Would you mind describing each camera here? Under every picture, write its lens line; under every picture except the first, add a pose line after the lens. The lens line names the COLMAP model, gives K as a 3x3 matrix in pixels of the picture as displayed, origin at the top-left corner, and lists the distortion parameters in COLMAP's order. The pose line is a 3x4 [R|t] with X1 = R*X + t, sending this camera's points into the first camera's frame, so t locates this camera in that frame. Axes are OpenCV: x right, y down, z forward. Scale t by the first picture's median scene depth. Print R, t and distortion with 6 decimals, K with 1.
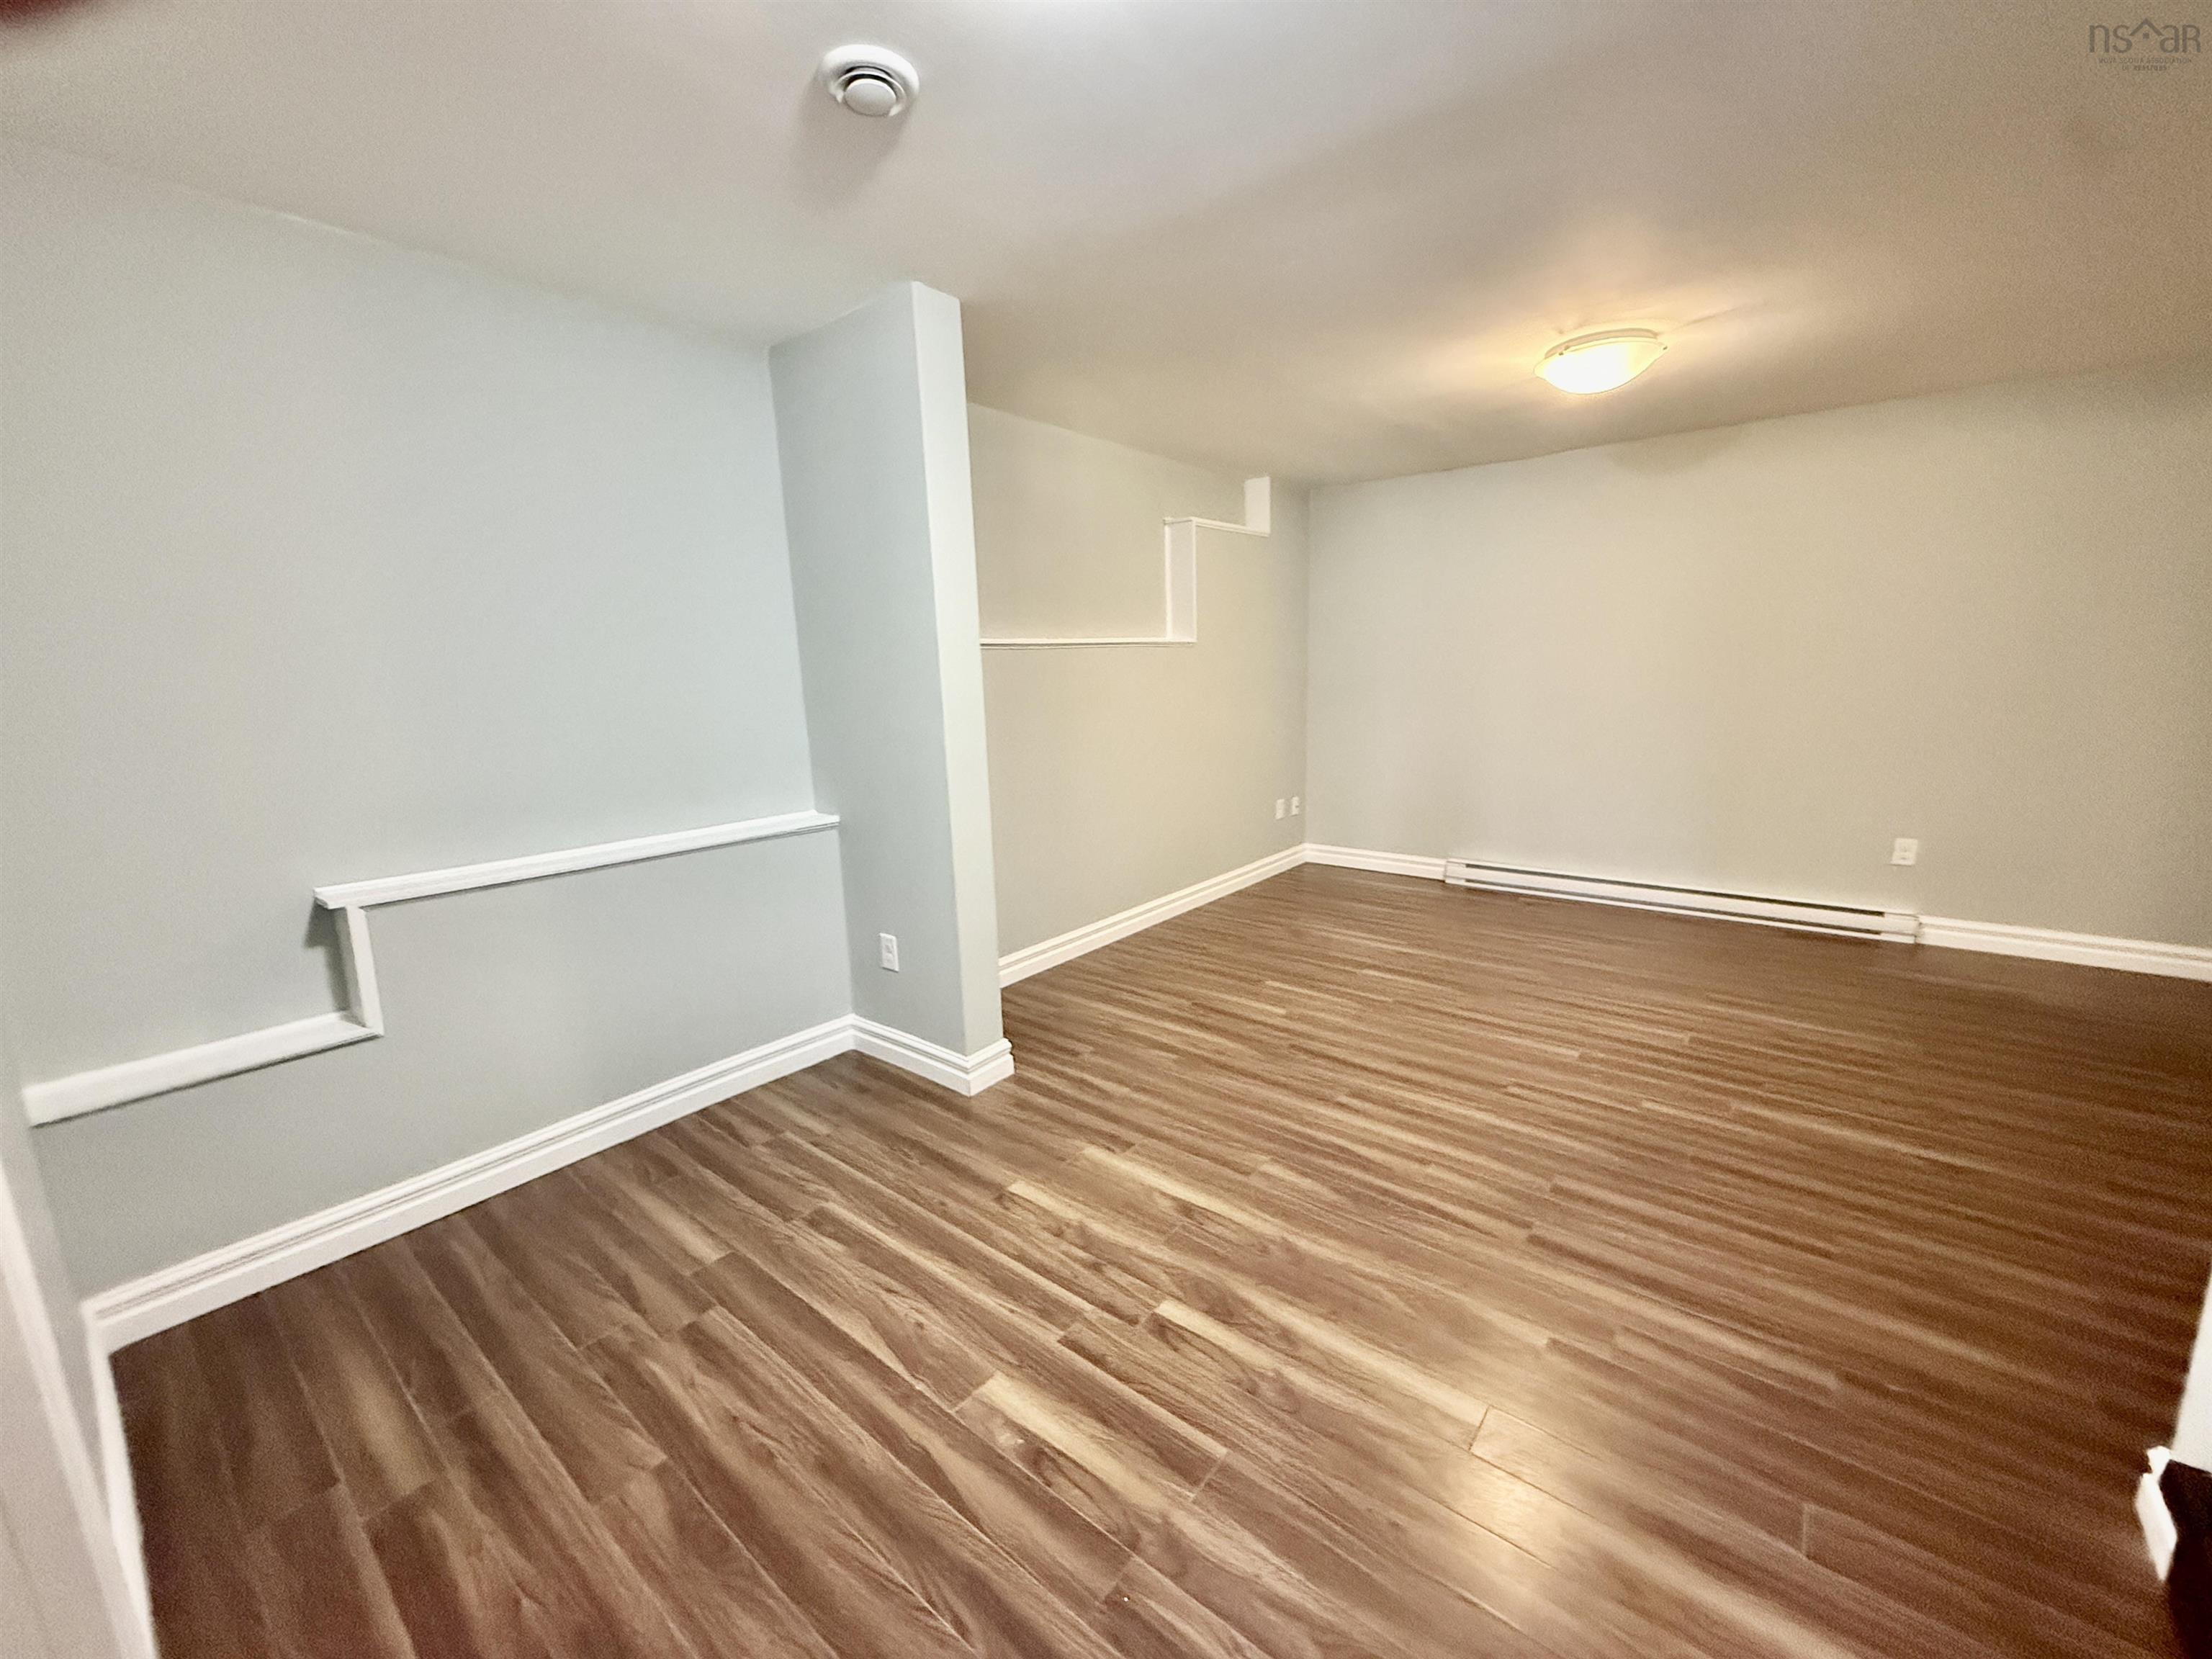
lens RADIAL K [[879.9, 0, 1099.1], [0, 879.9, 836.9], [0, 0, 1]] dist [0.002418, -0.000464]
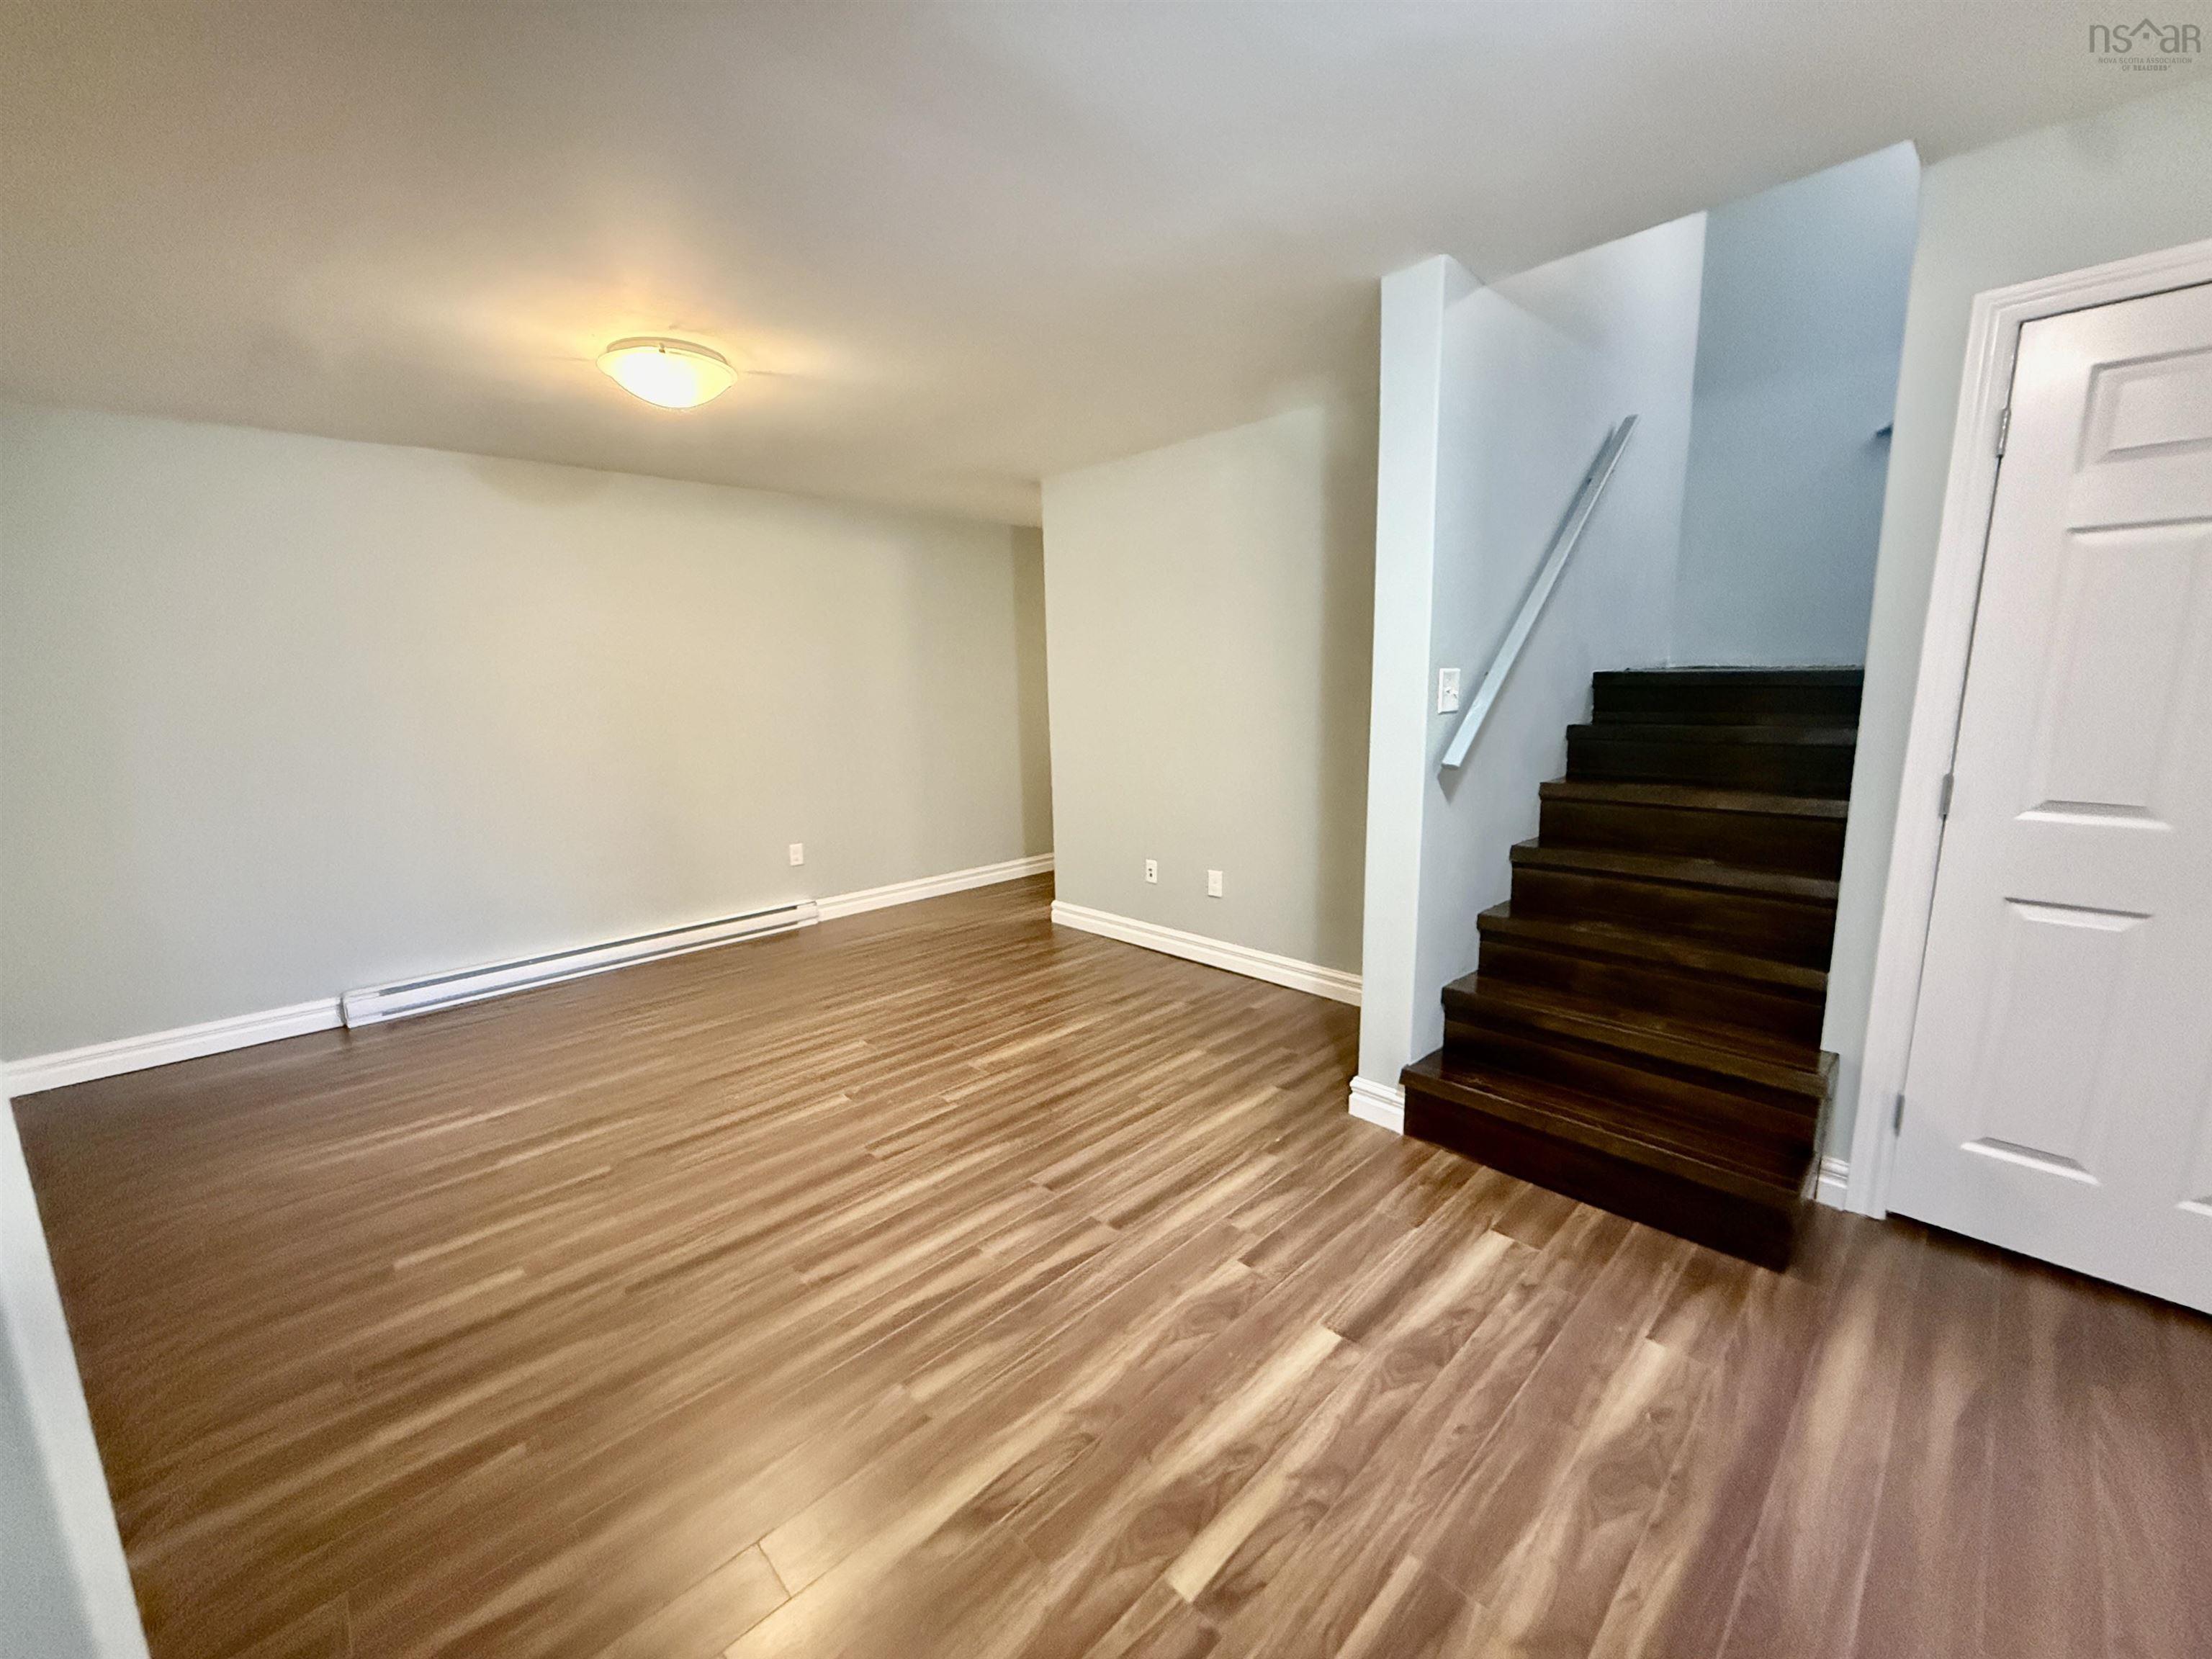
lens RADIAL K [[879.9, 0, 1100.7], [0, 879.9, 833.8], [0, 0, 1]] dist [0.002418, -0.000464]
pose [[0.120270, -0.150015, 0.981341, -0.359458], [0.213333, 0.969328, 0.122033, -0.101522], [-0.969549, 0.194675, 0.148584, 0.562408]]
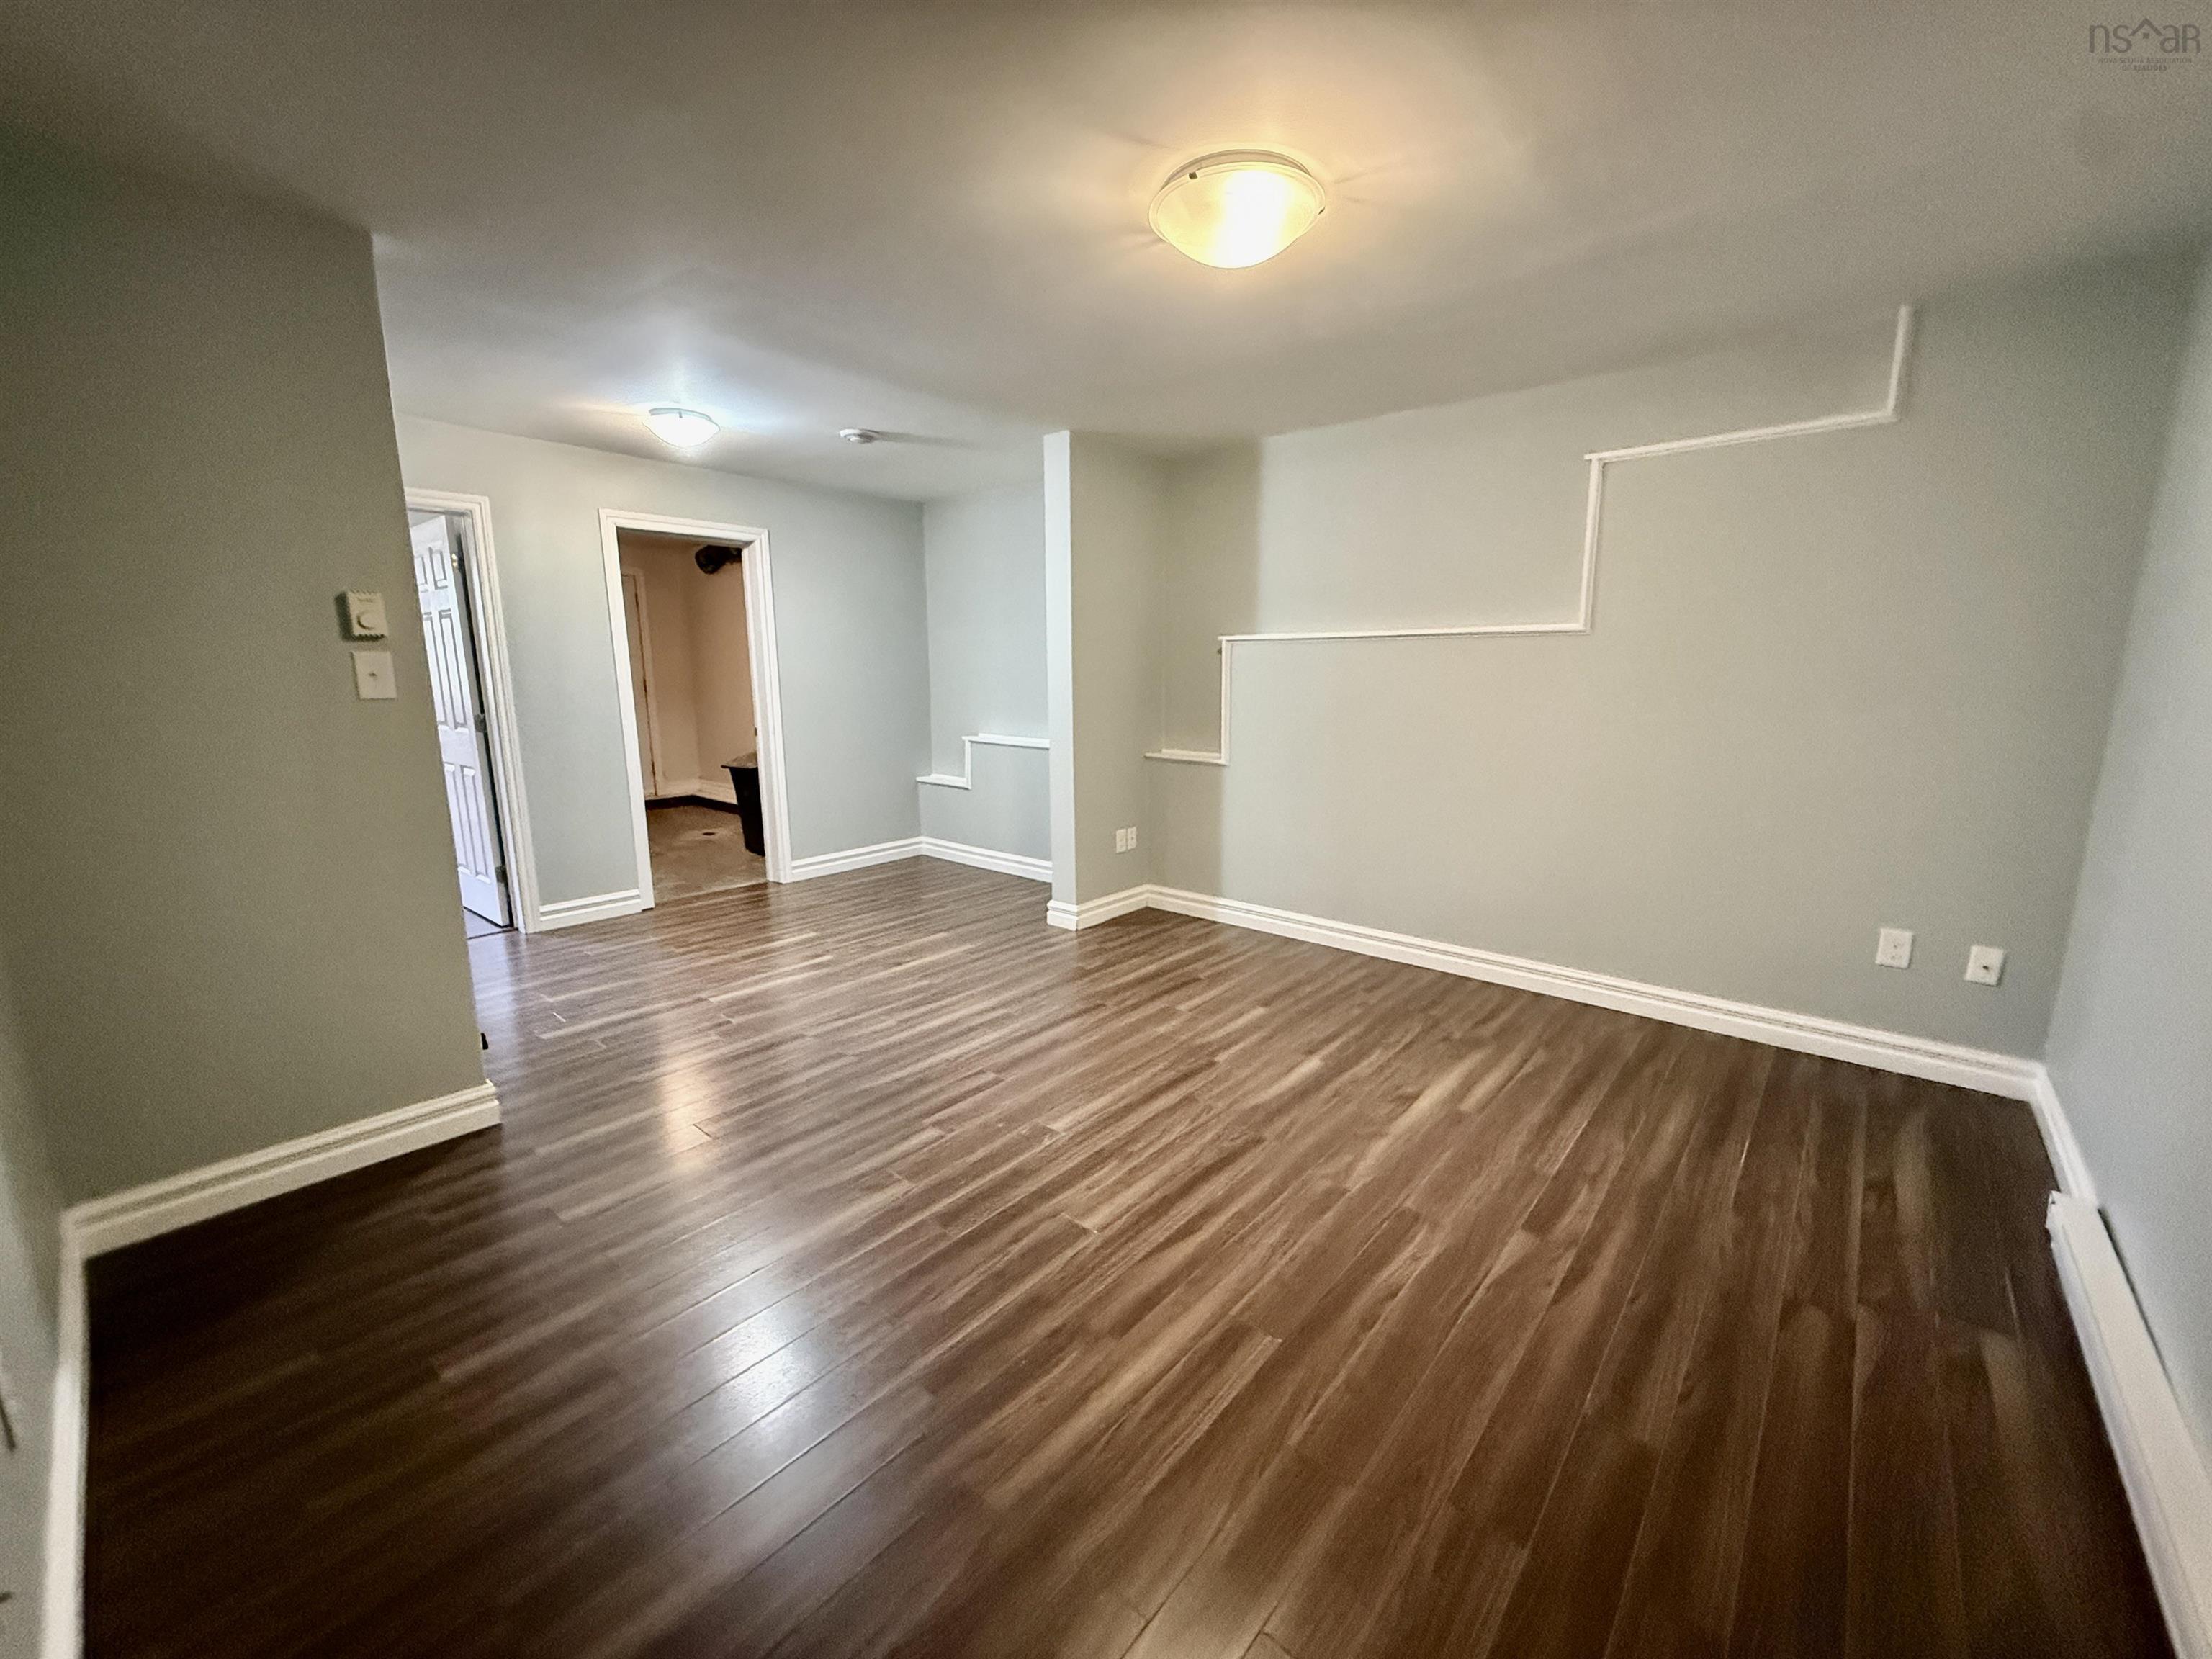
lens RADIAL K [[879.9, 0, 1091.3], [0, 879.9, 837.1], [0, 0, 1]] dist [0.002418, -0.000464]
pose [[-0.043706, 0.216159, -0.975379, 1.394244], [-0.191452, 0.956405, 0.220533, -0.229276], [0.980528, 0.196377, -0.000416, 1.048434]]
